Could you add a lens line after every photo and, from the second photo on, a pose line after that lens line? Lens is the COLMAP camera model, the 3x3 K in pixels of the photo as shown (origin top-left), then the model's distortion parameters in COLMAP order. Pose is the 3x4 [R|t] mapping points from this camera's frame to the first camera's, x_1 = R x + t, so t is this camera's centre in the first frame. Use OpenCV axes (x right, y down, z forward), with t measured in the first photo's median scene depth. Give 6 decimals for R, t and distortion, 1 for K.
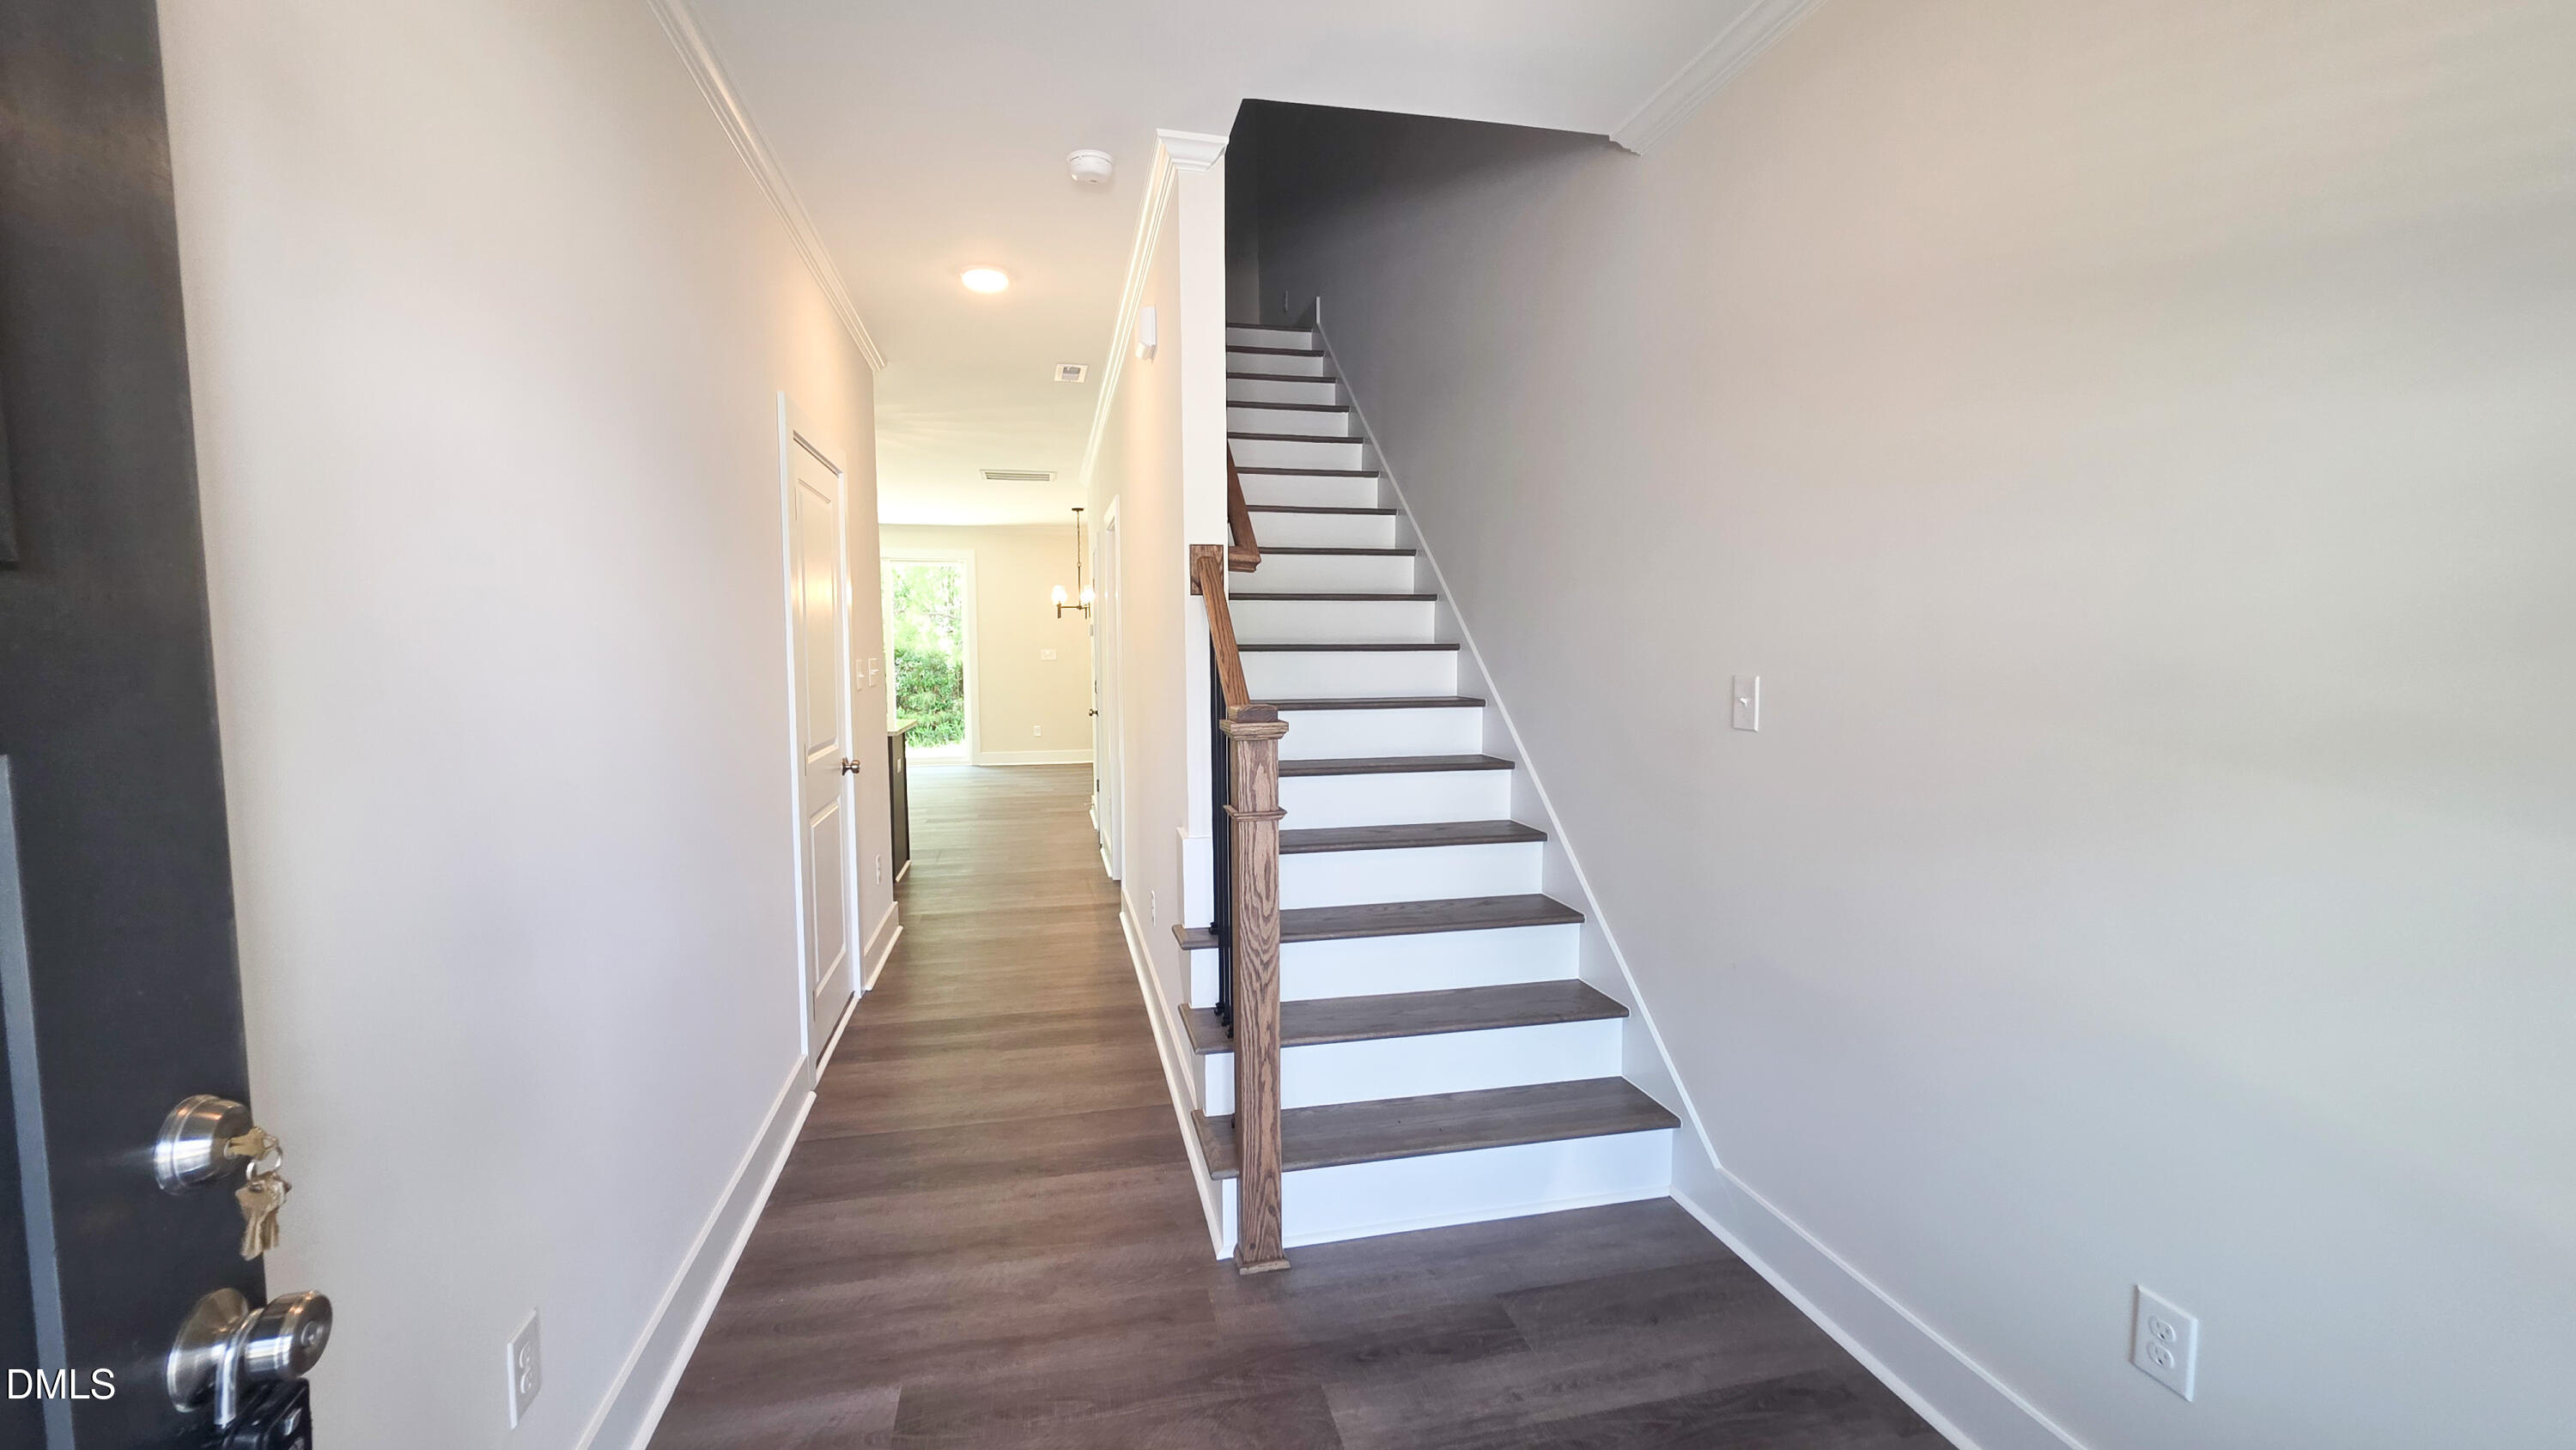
lens RADIAL K [[1030.3, 0, 1282.9], [0, 1030.3, 720.8], [0, 0, 1]] dist [0.002164, -0.000121]
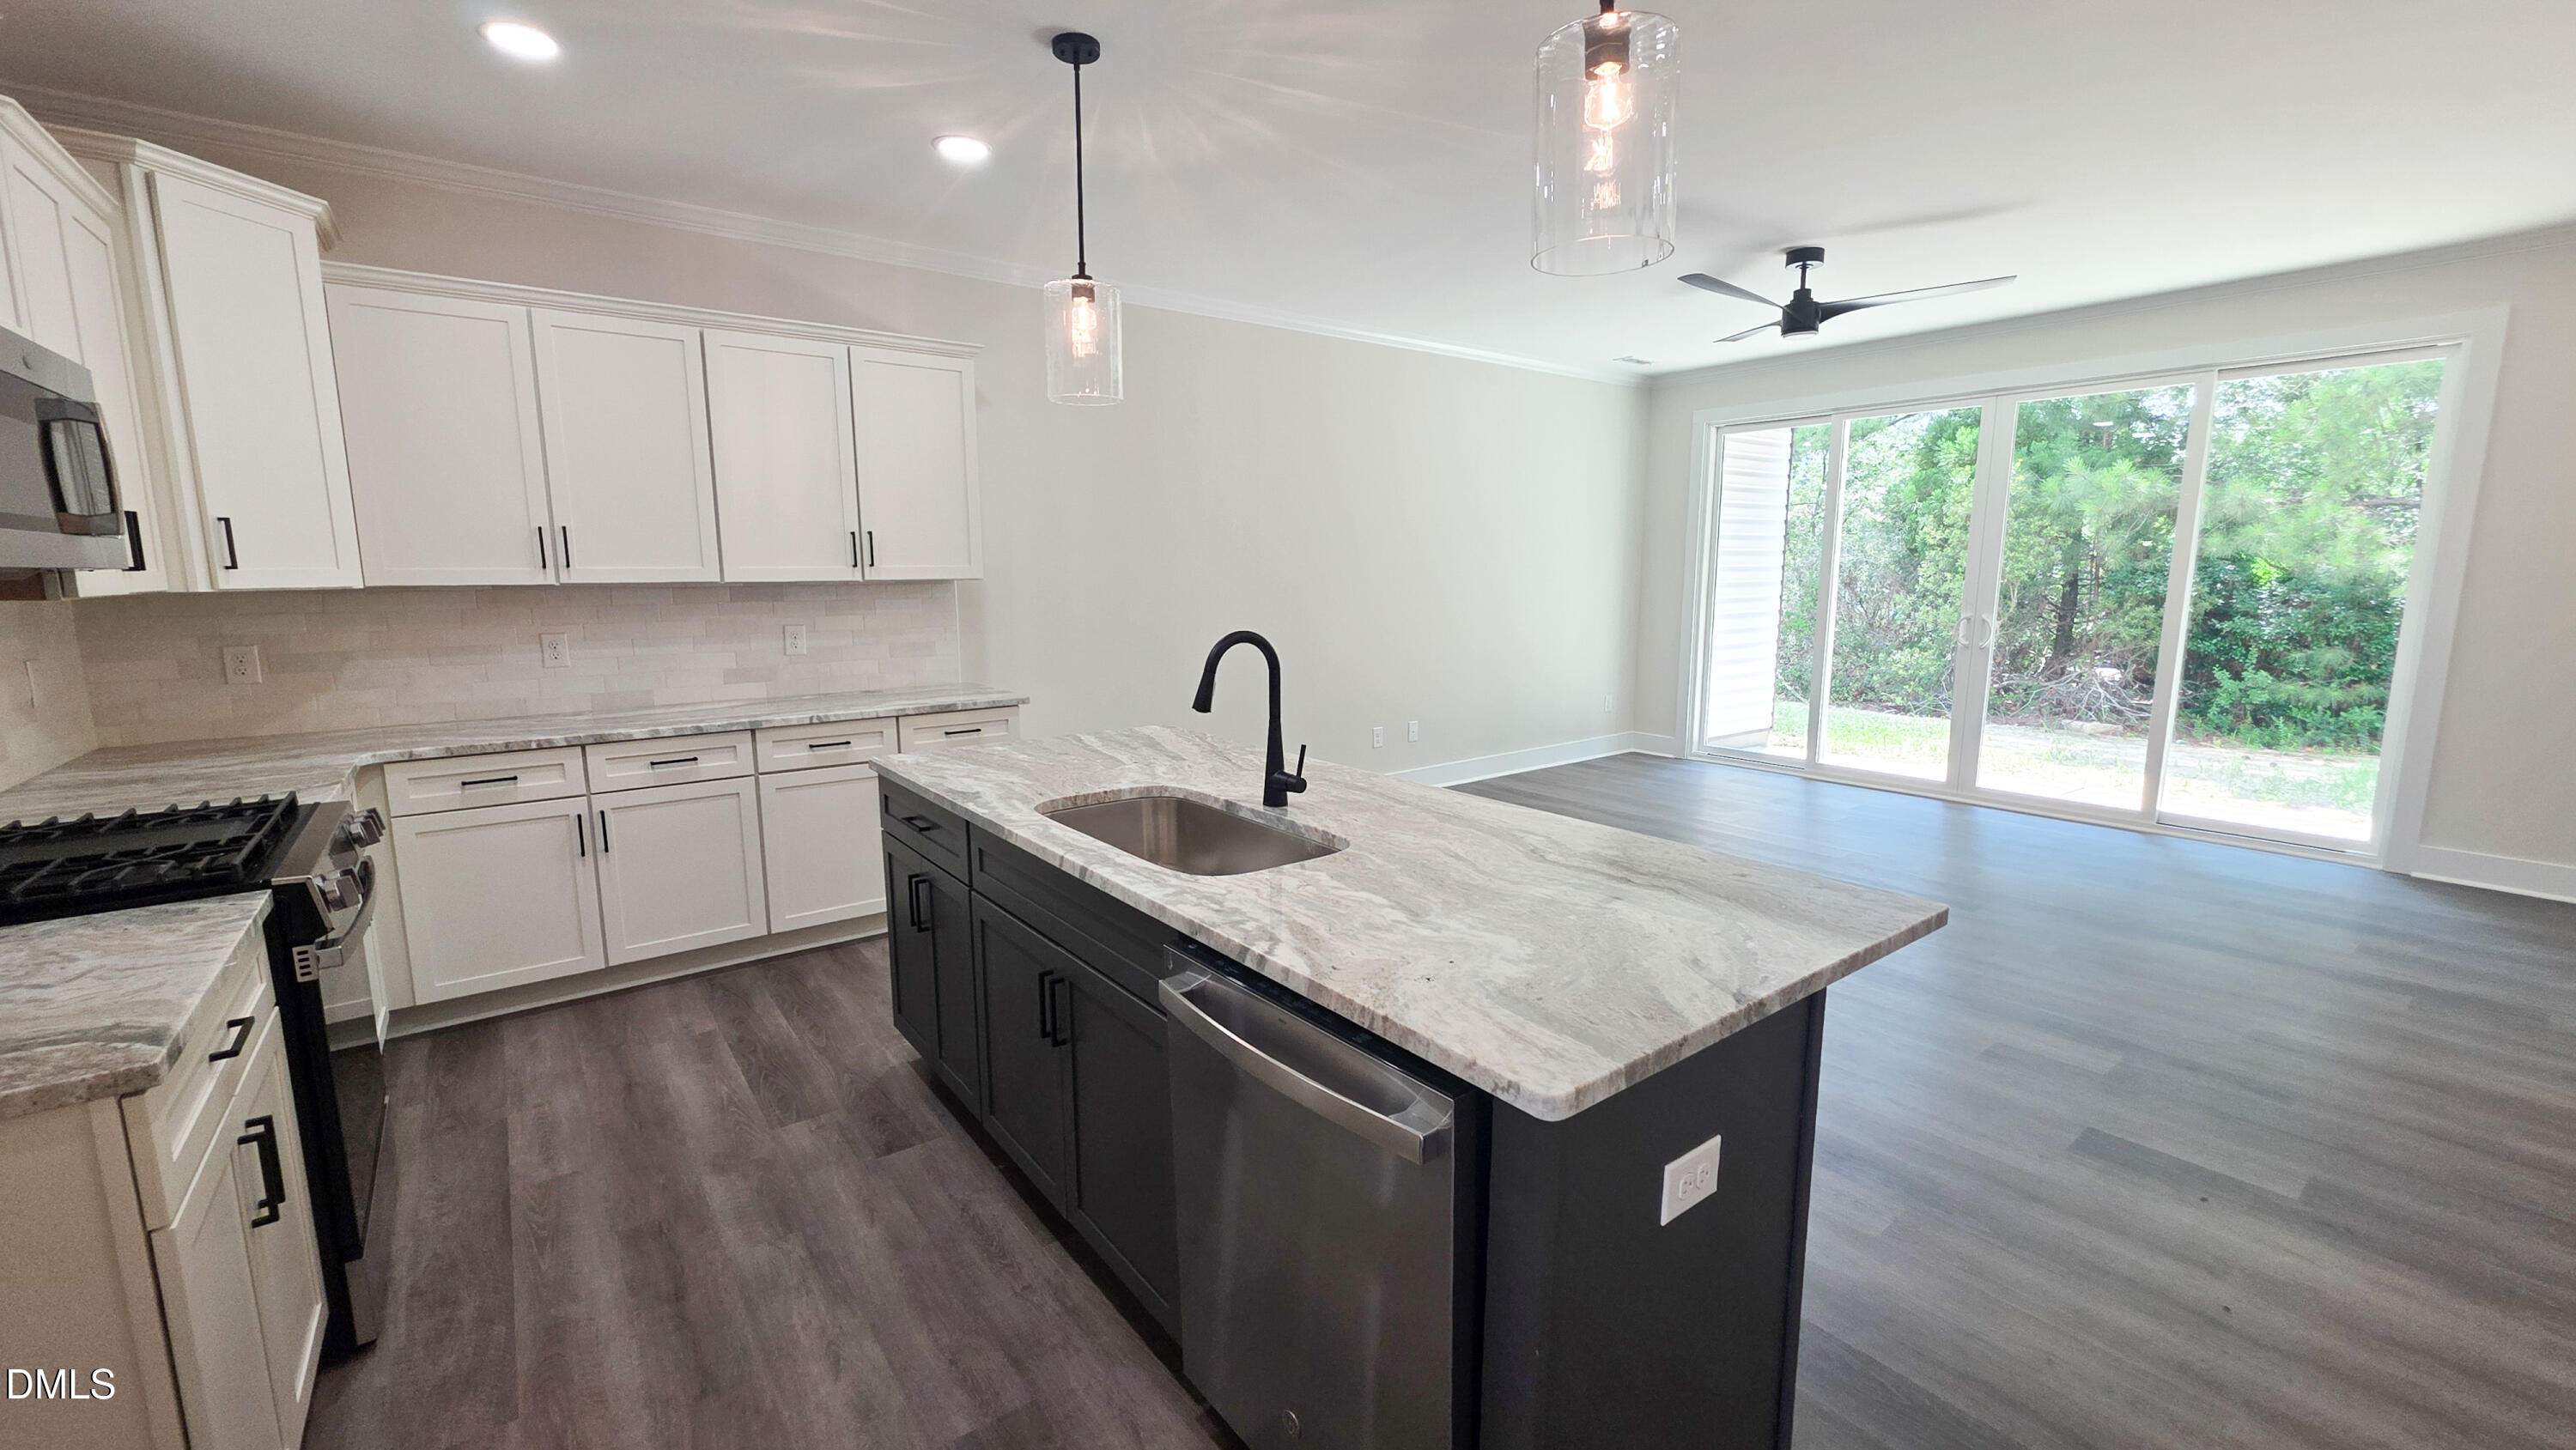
lens RADIAL K [[1030.3, 0, 1280.8], [0, 1030.3, 723.4], [0, 0, 1]] dist [0.002164, -0.000121]
pose [[0.411102, 0.153053, -0.898649, -0.074356], [-0.076124, 0.988125, 0.133468, -0.018675], [0.908405, 0.013540, 0.417871, 0.259527]]
